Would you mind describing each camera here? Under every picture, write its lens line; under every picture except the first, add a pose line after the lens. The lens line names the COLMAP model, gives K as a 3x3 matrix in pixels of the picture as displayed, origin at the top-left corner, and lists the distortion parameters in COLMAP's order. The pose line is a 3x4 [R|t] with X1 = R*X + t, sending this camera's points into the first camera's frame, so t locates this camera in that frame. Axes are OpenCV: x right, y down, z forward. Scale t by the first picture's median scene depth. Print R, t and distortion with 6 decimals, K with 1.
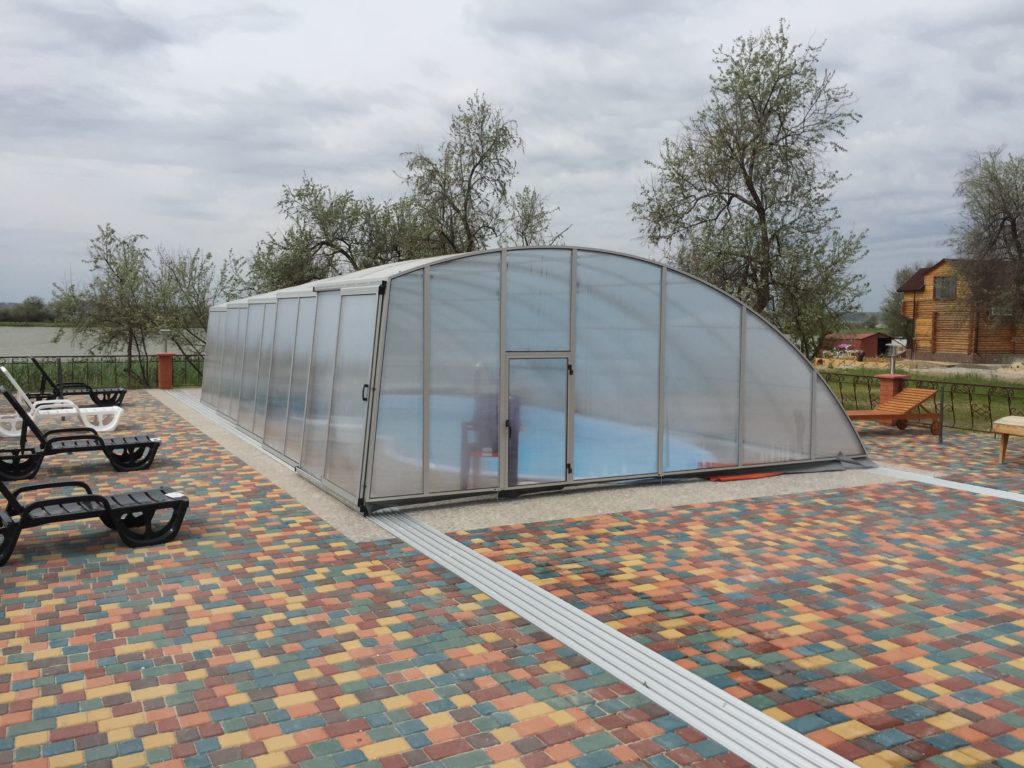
lens RADIAL K [[877.6, 0, 523.1], [0, 877.6, 397.1], [0, 0, 1]] dist [0.012925, 0.001715]
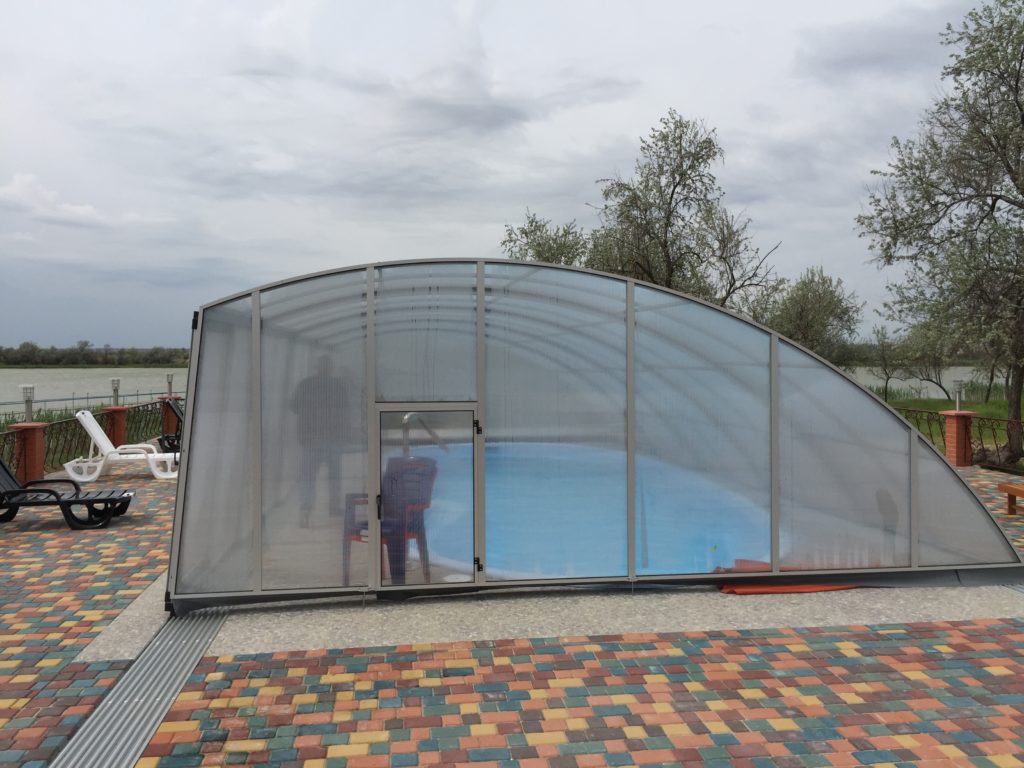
lens RADIAL K [[890.2, 0, 513.3], [0, 890.2, 377.4], [0, 0, 1]] dist [0.038952, -0.004253]
pose [[0.938685, -0.003311, -0.344759, 0.116690], [-0.019748, 0.997796, -0.063352, -0.009108], [0.344209, 0.066276, 0.936551, 0.111396]]
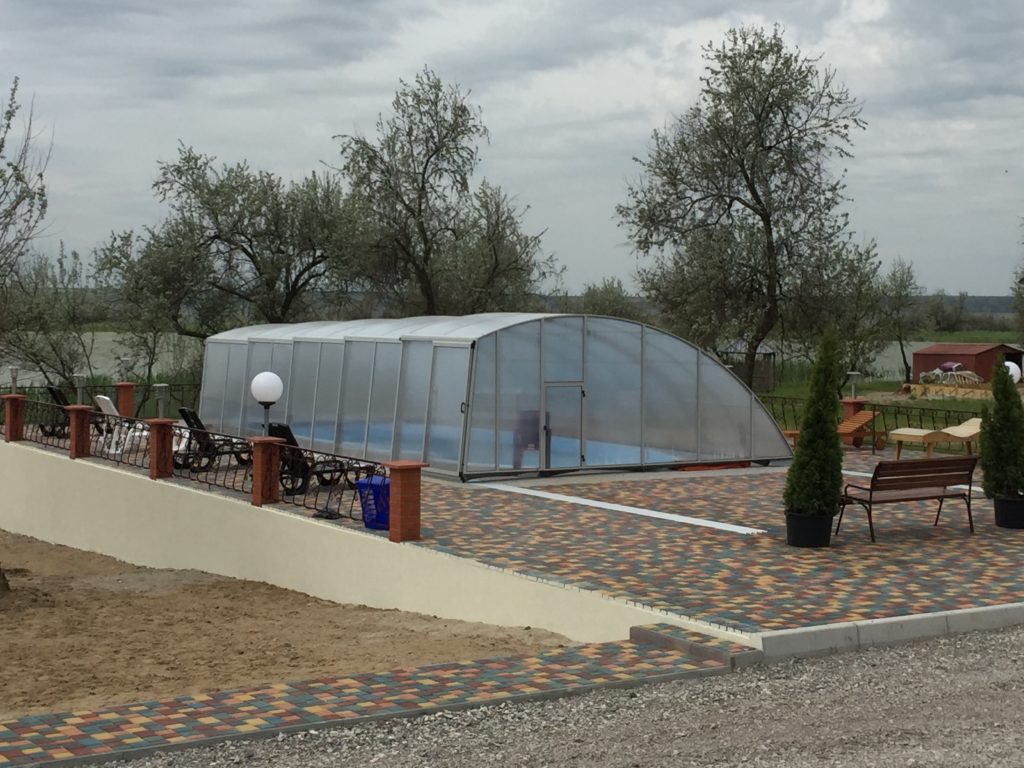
lens RADIAL K [[1693.7, 0, 512.0], [0, 1693.7, 384.0], [0, 0, 1]] dist [-0.053079, -0.061620]
pose [[0.998102, -0.004642, 0.061403, -0.088796], [0.007447, 0.998935, -0.045524, 0.030098], [-0.061127, 0.045895, 0.997074, -0.685210]]
